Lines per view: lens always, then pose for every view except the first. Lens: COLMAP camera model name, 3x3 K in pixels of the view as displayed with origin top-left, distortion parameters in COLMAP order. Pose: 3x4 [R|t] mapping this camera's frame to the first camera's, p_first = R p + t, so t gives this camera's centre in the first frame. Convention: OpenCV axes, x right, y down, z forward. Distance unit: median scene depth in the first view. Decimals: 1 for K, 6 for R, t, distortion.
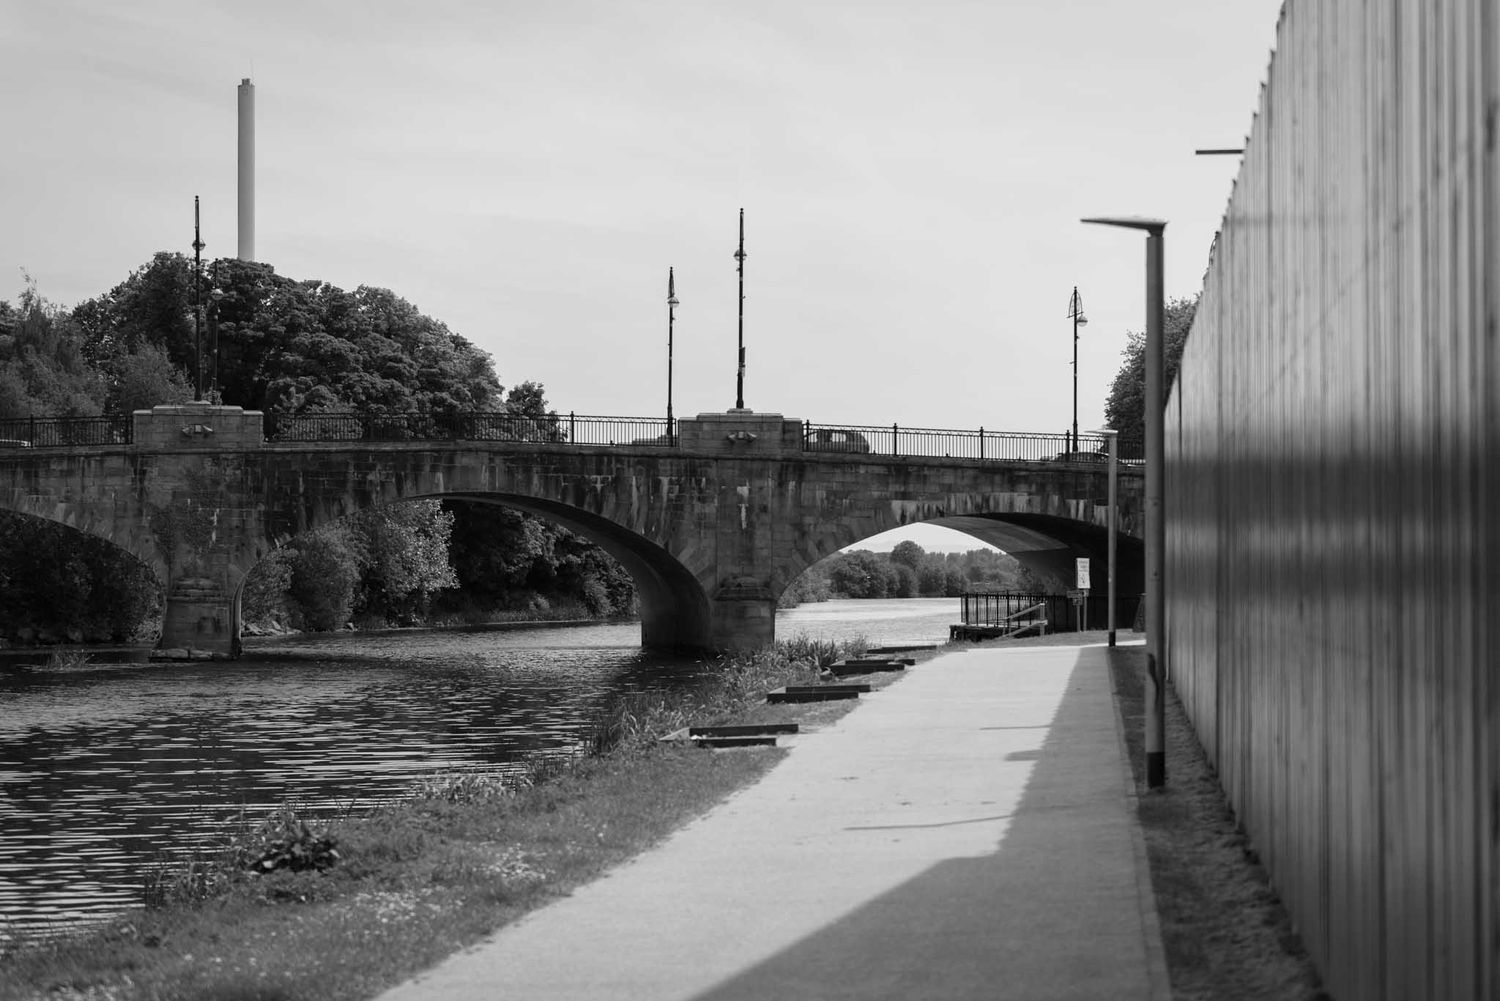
lens RADIAL K [[3218.5, 0, 750.0], [0, 3218.5, 500.5], [0, 0, 1]] dist [0.005419, 0.119626]
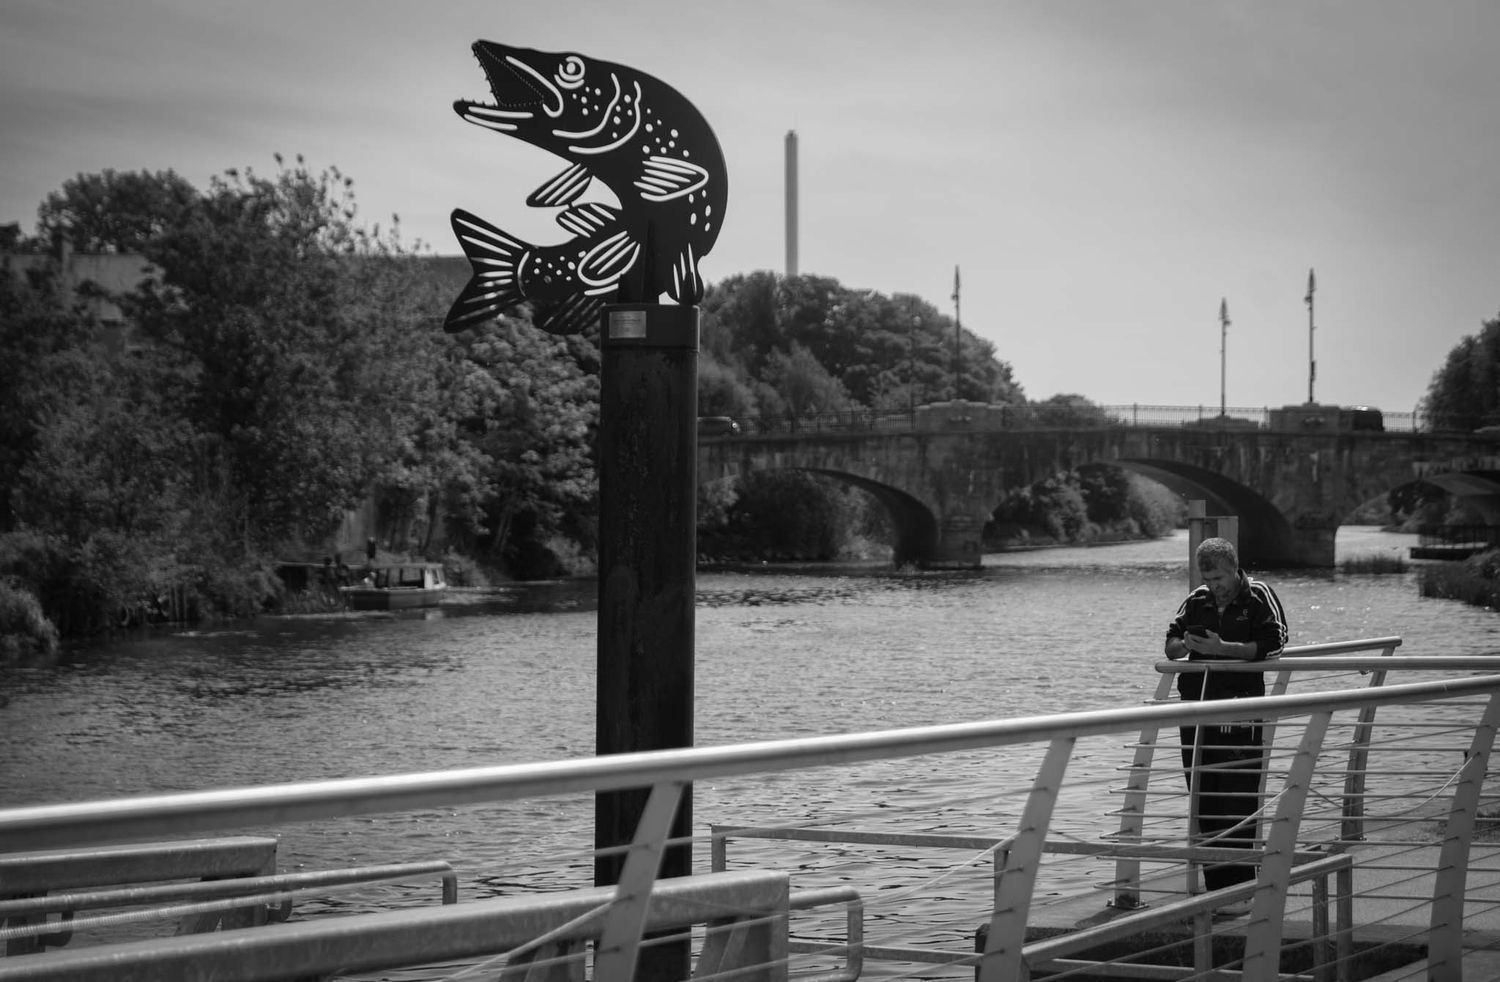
lens RADIAL K [[2921.3, 0, 750.0], [0, 2921.3, 491.0], [0, 0, 1]] dist [-0.030763, 0.079391]
pose [[0.996073, -0.003476, -0.088463, -0.143318], [0.004991, 0.999844, 0.016915, -0.011271], [0.088390, -0.017290, 0.995936, -0.379990]]
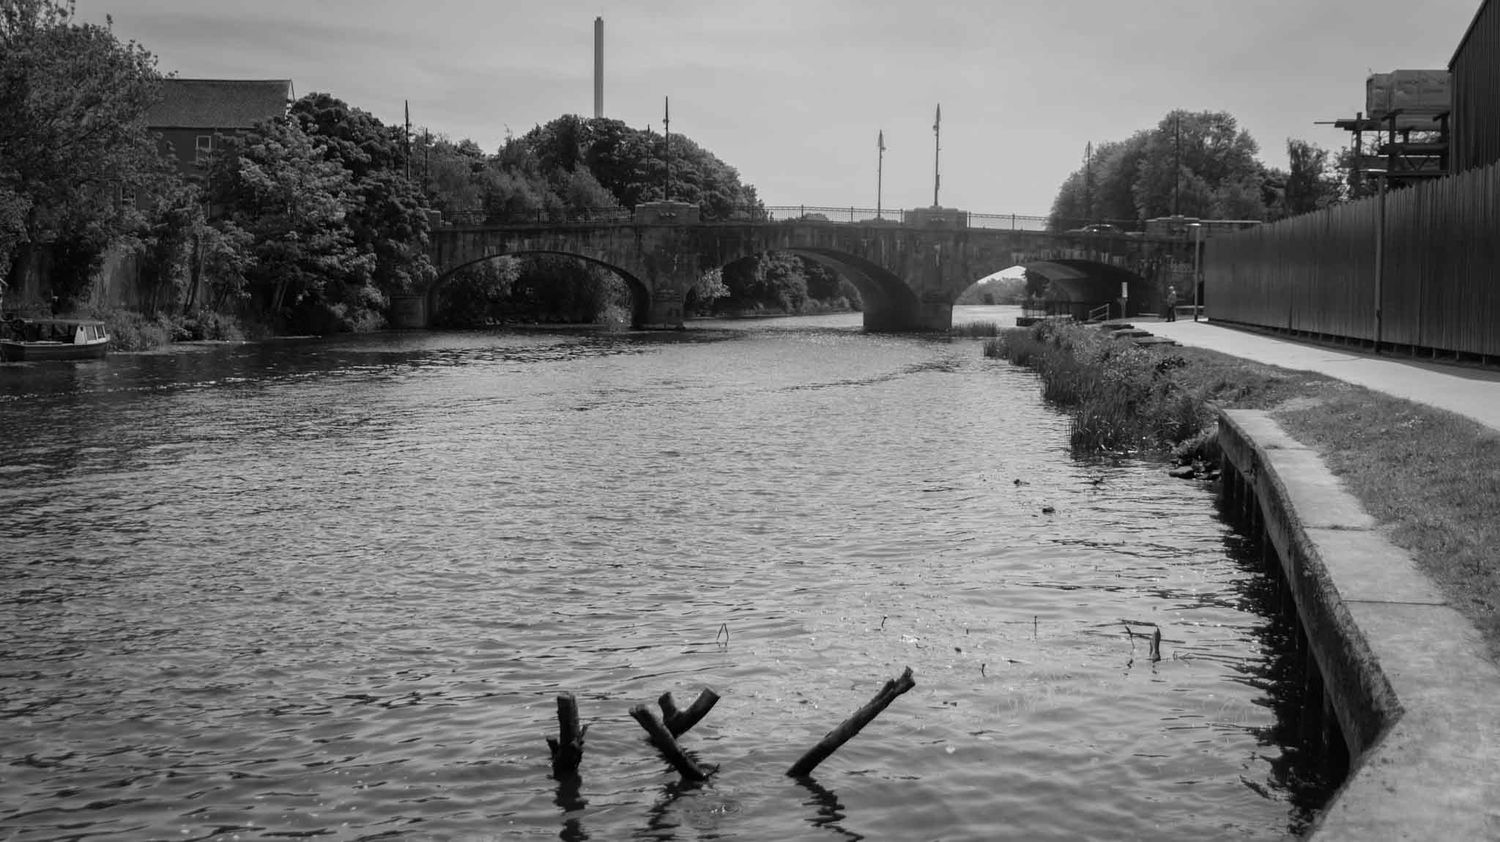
lens RADIAL K [[1882.9, 0, 747.4], [0, 1882.9, 396.6], [0, 0, 1]] dist [-0.013941, -0.036589]
pose [[0.999602, 0.009416, -0.026577, -0.086927], [-0.007296, 0.996867, 0.078756, -0.001770], [0.027235, -0.078531, 0.996540, -0.165321]]
